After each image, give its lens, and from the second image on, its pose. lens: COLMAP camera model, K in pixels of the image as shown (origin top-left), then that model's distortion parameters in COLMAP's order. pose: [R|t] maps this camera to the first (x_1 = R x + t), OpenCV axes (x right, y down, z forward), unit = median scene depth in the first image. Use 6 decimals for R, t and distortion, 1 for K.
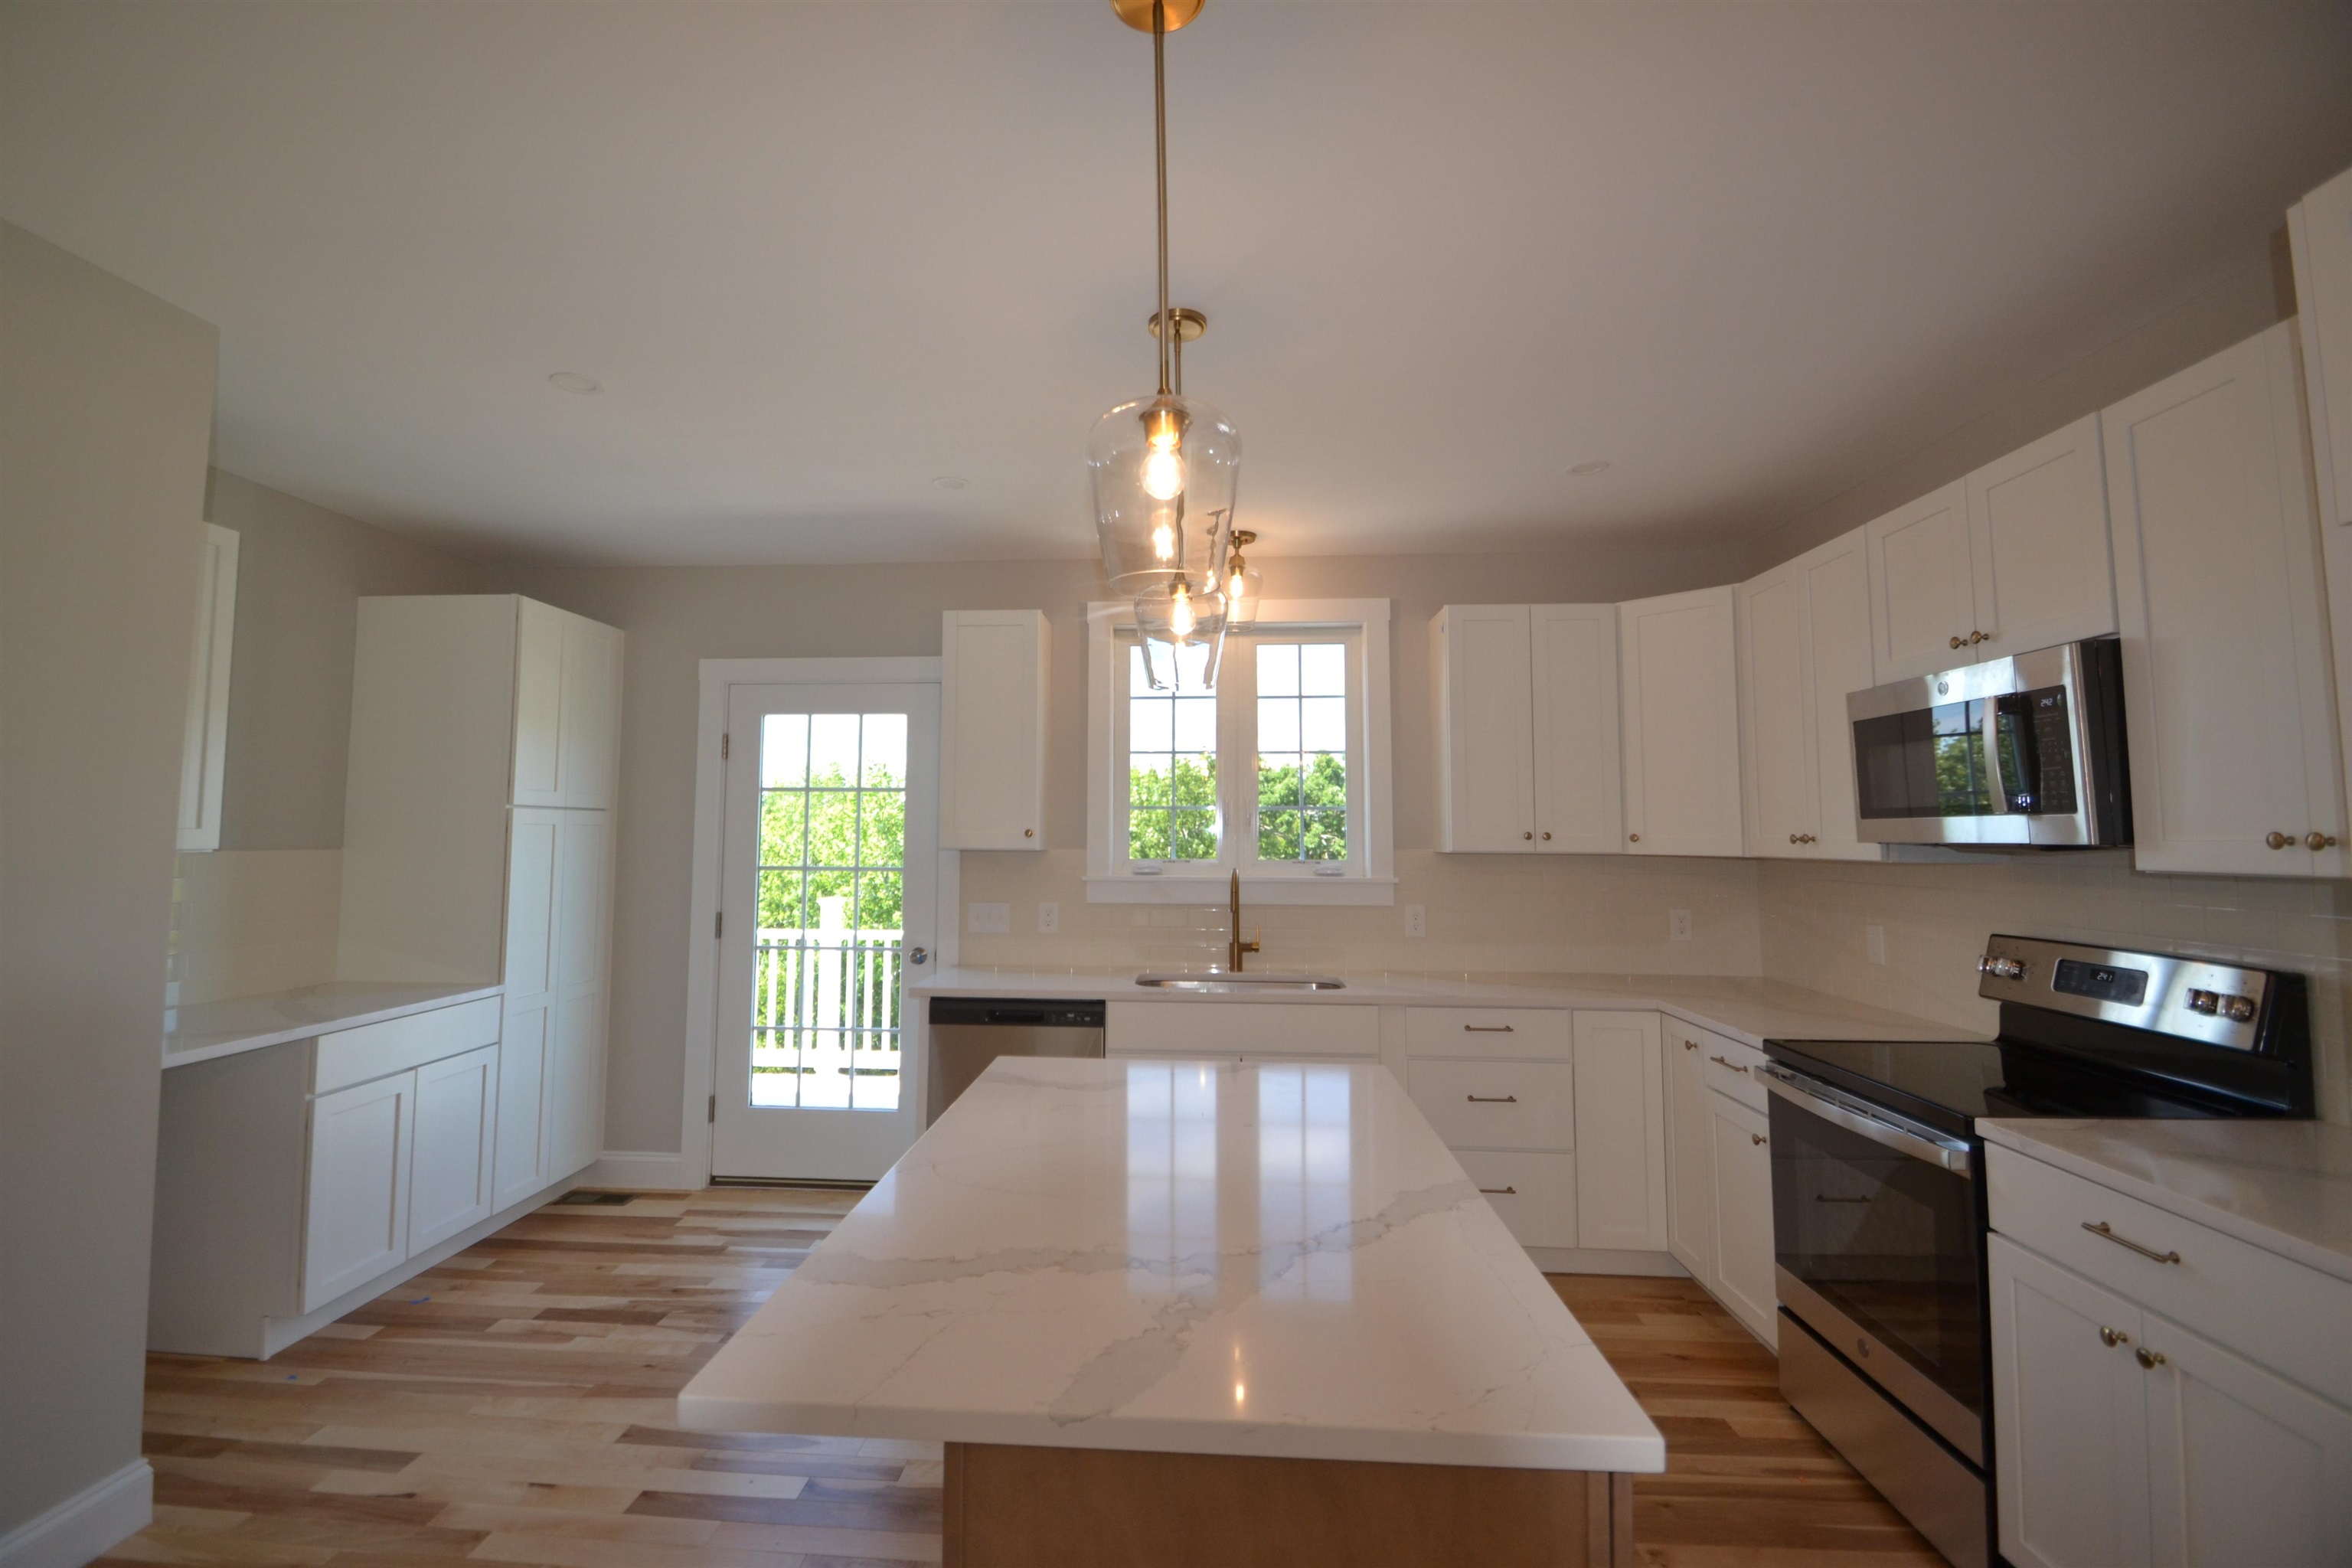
lens RADIAL K [[1044.5, 0, 1130.5], [0, 1044.5, 753.9], [0, 0, 1]] dist [0.020668, -0.020651]
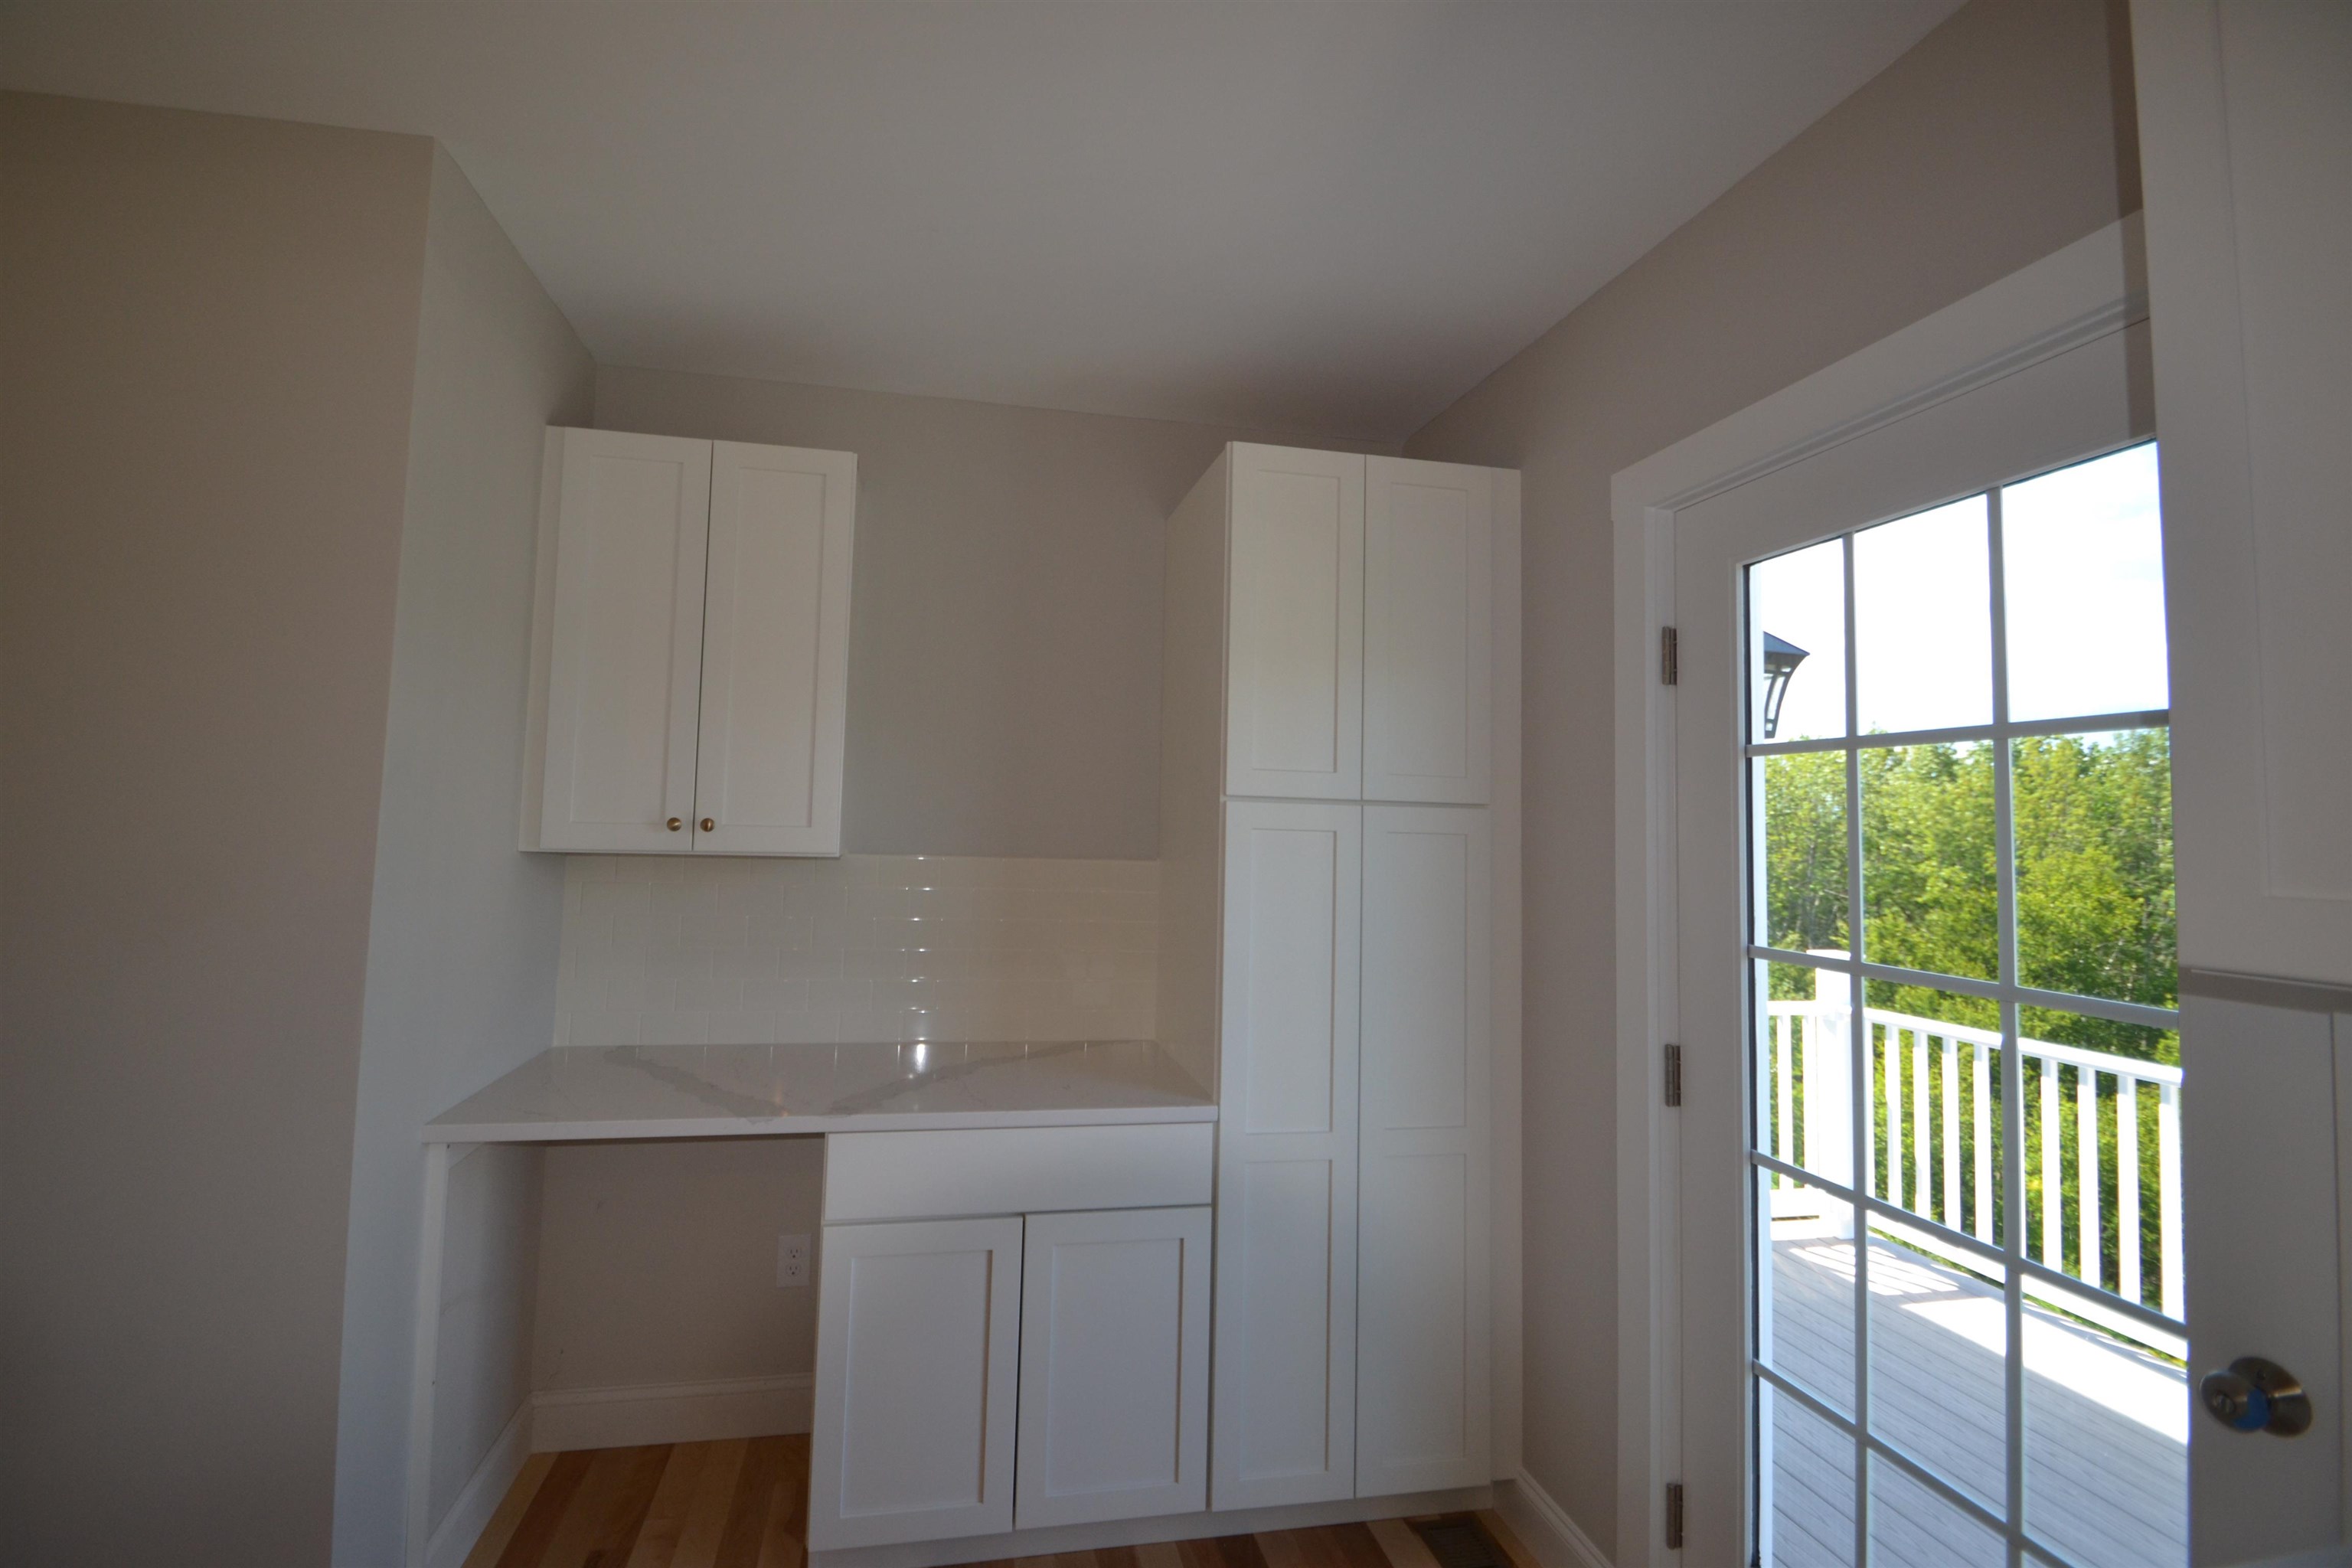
lens RADIAL K [[1044.5, 0, 1130.5], [0, 1044.5, 753.9], [0, 0, 1]] dist [0.020668, -0.020651]
pose [[0.274615, -0.059337, -0.959722, -0.042891], [0.050806, 0.997595, -0.047141, 0.050974], [0.960211, -0.035814, 0.276970, 0.802744]]
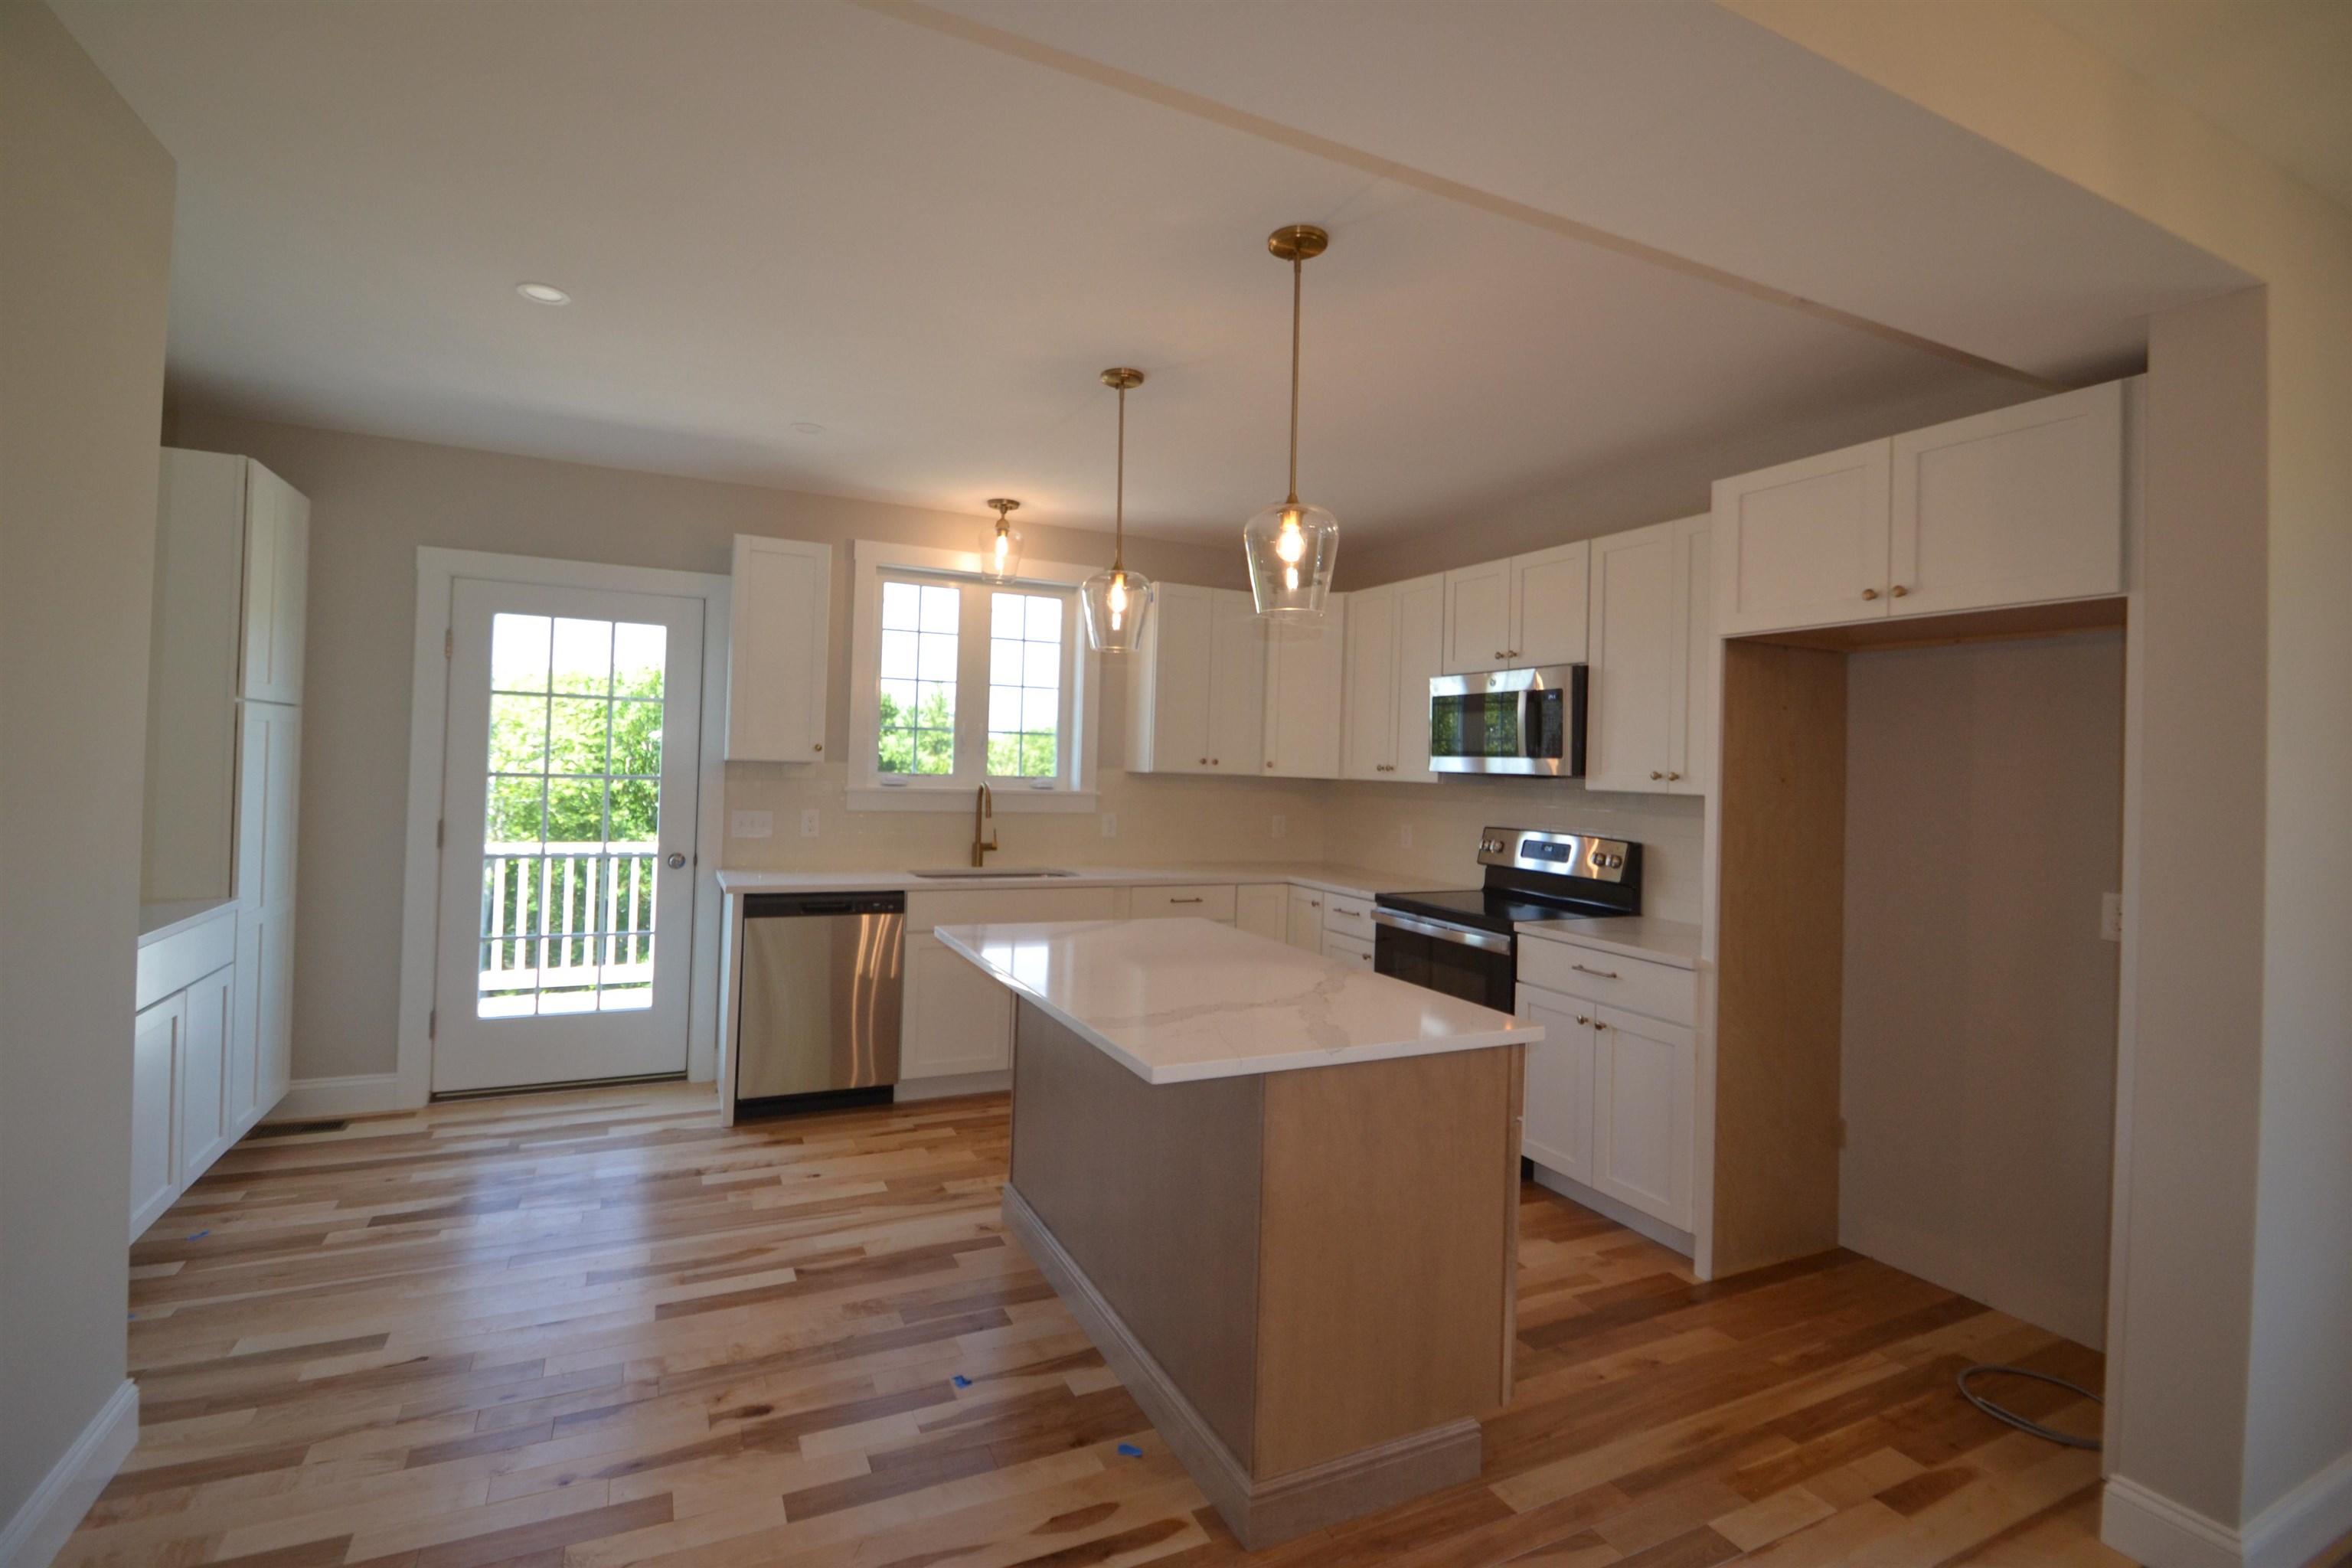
lens RADIAL K [[1044.5, 0, 1130.5], [0, 1044.5, 753.9], [0, 0, 1]] dist [0.020668, -0.020651]
pose [[0.873971, 0.027670, 0.485190, -0.370174], [-0.066150, 0.995859, 0.062363, -0.009227], [-0.481455, -0.086599, 0.872182, -0.137267]]
